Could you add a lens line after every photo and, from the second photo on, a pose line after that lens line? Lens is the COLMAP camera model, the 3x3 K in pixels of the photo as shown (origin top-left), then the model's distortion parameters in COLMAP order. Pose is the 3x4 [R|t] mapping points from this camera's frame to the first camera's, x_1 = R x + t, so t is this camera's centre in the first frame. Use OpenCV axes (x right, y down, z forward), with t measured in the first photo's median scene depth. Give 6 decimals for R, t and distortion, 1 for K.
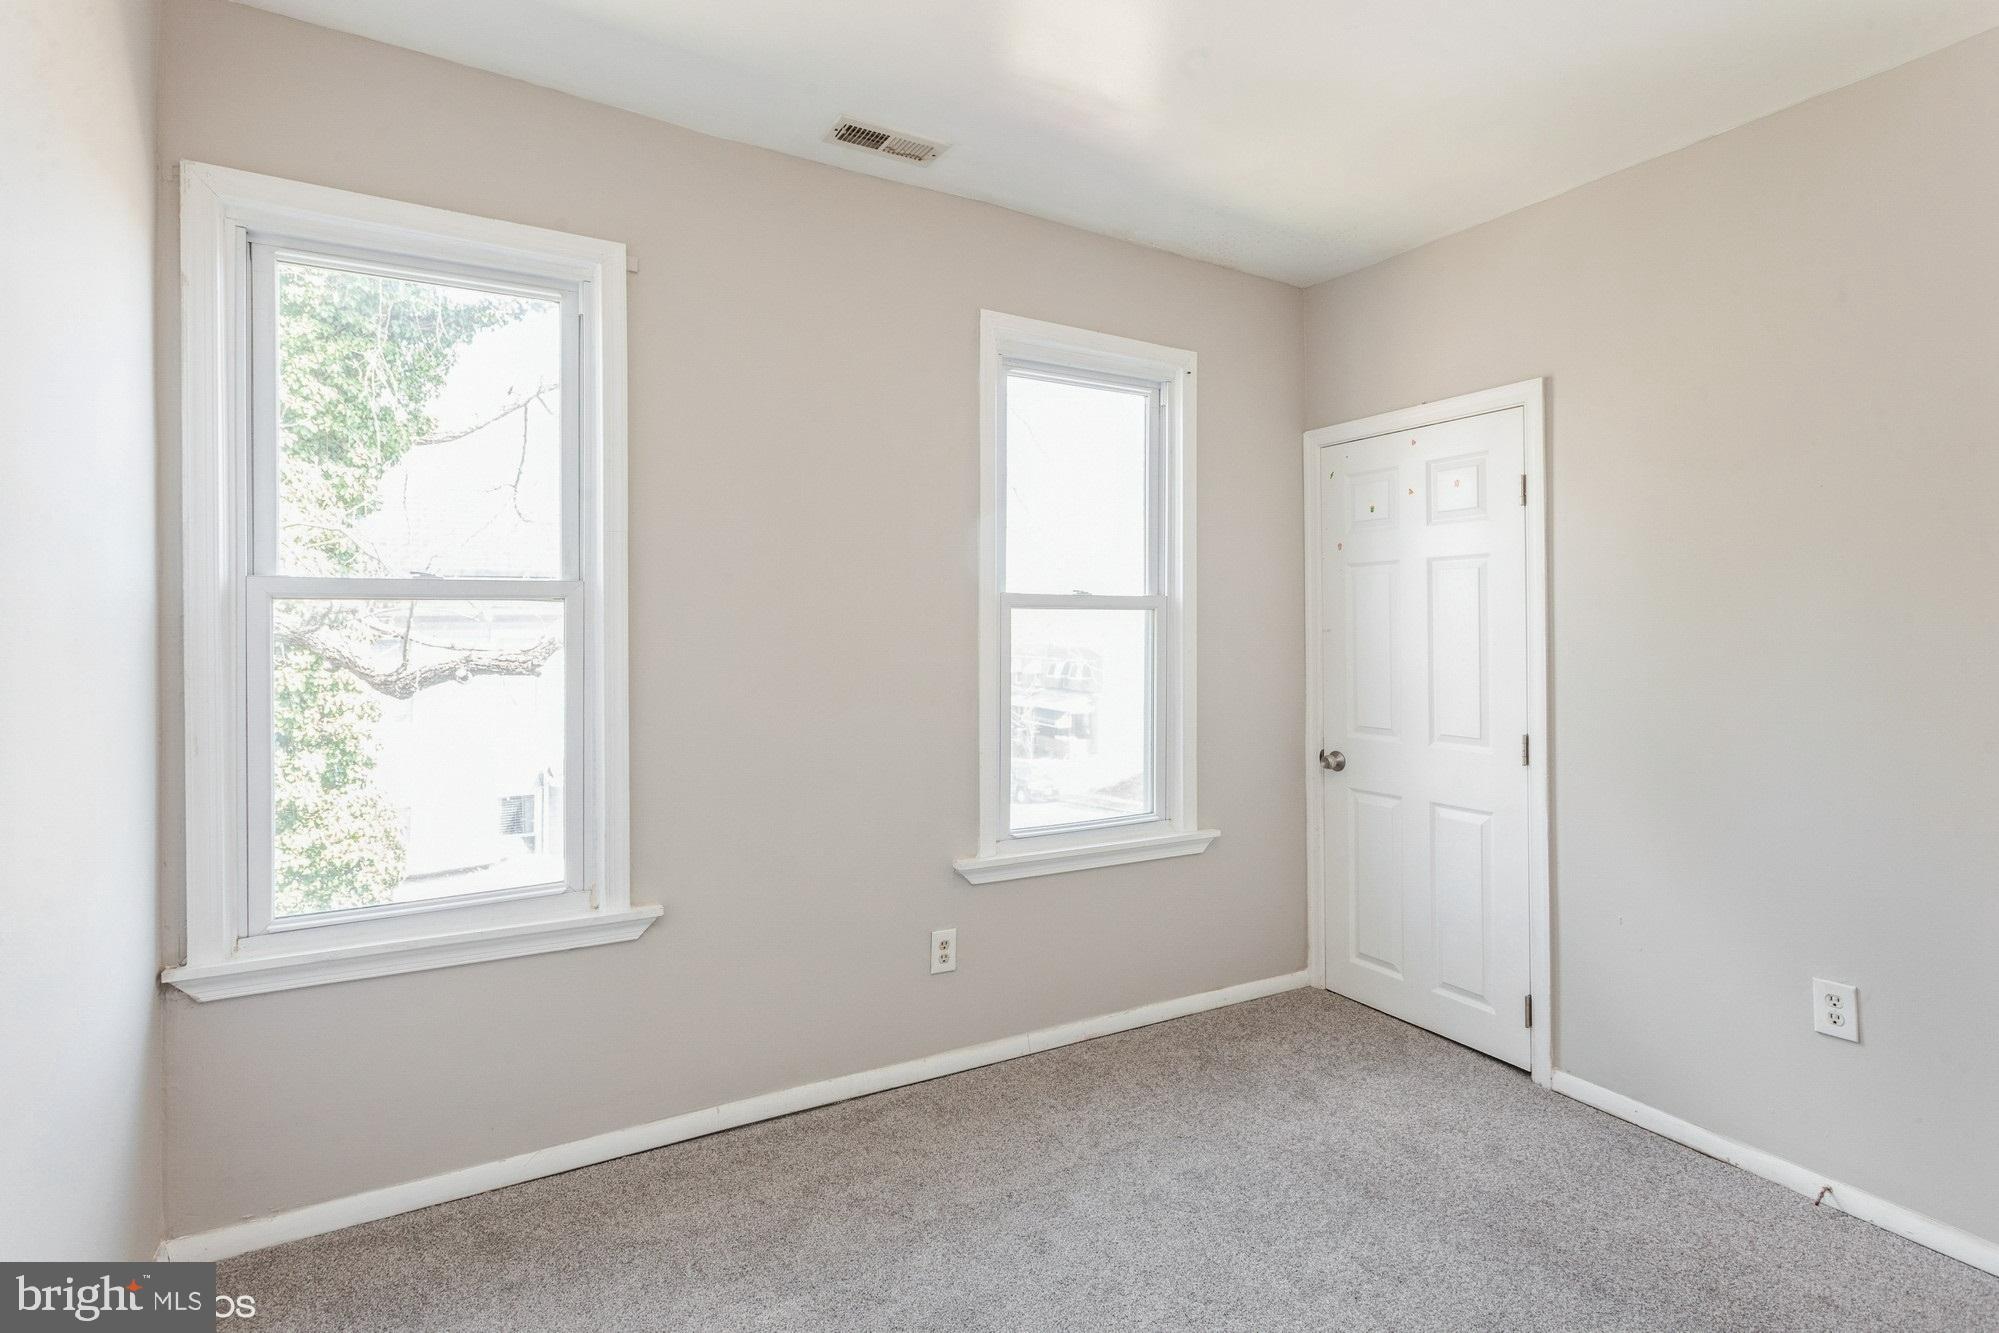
lens RADIAL K [[962.1, 0, 1008.5], [0, 962.1, 645.8], [0, 0, 1]] dist [0.000411, 0.001593]
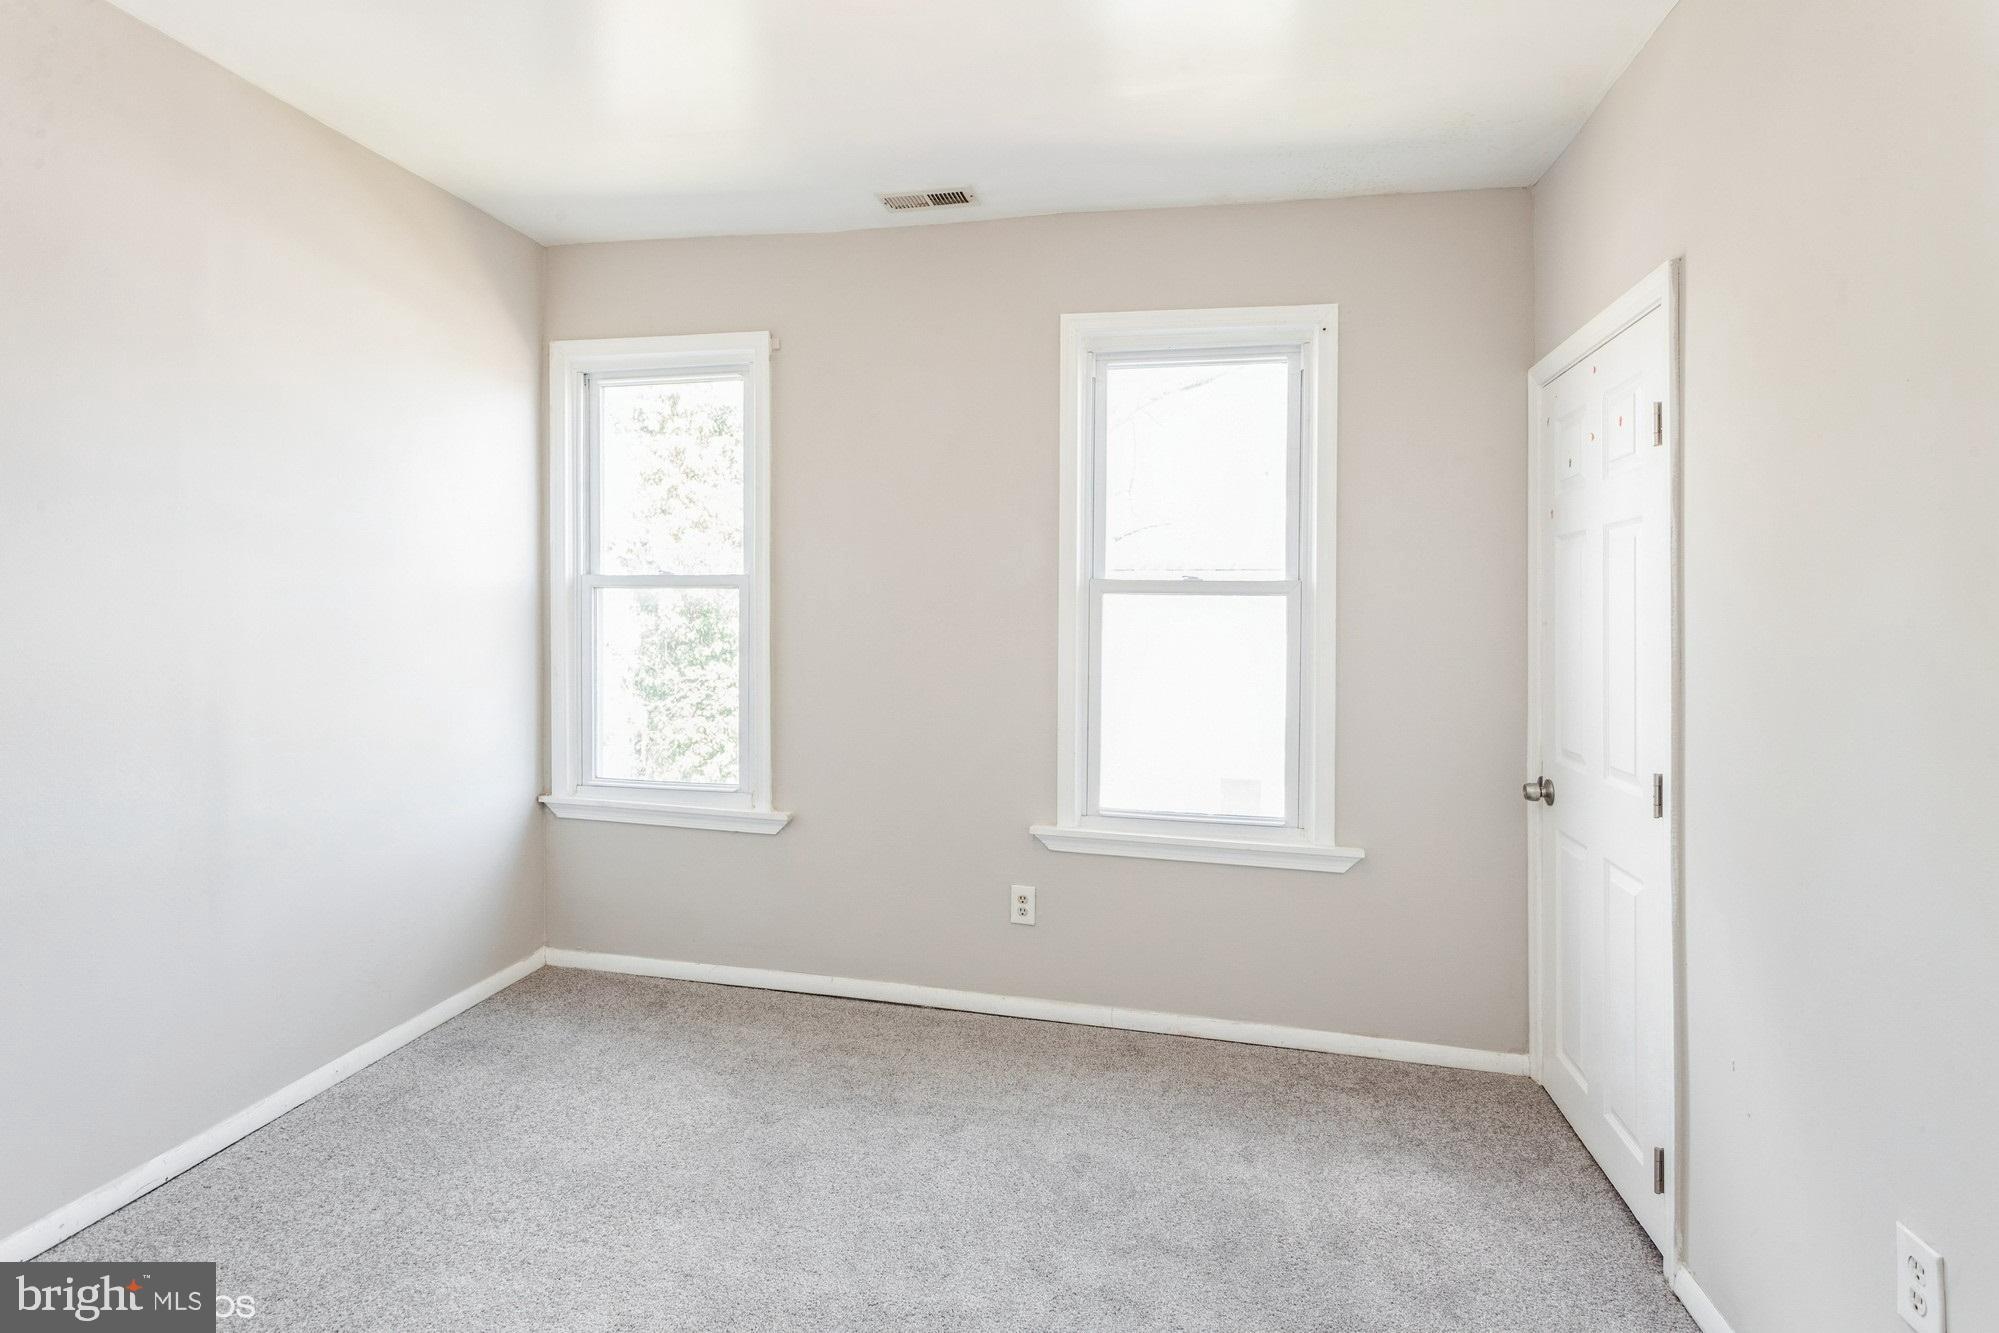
lens RADIAL K [[962.1, 0, 979.0], [0, 962.1, 636.9], [0, 0, 1]] dist [0.000411, 0.001593]
pose [[0.741194, 0.028827, -0.670672, 0.624017], [-0.027451, 0.999543, 0.012626, -0.002071], [0.670730, 0.009052, 0.741647, 0.145507]]
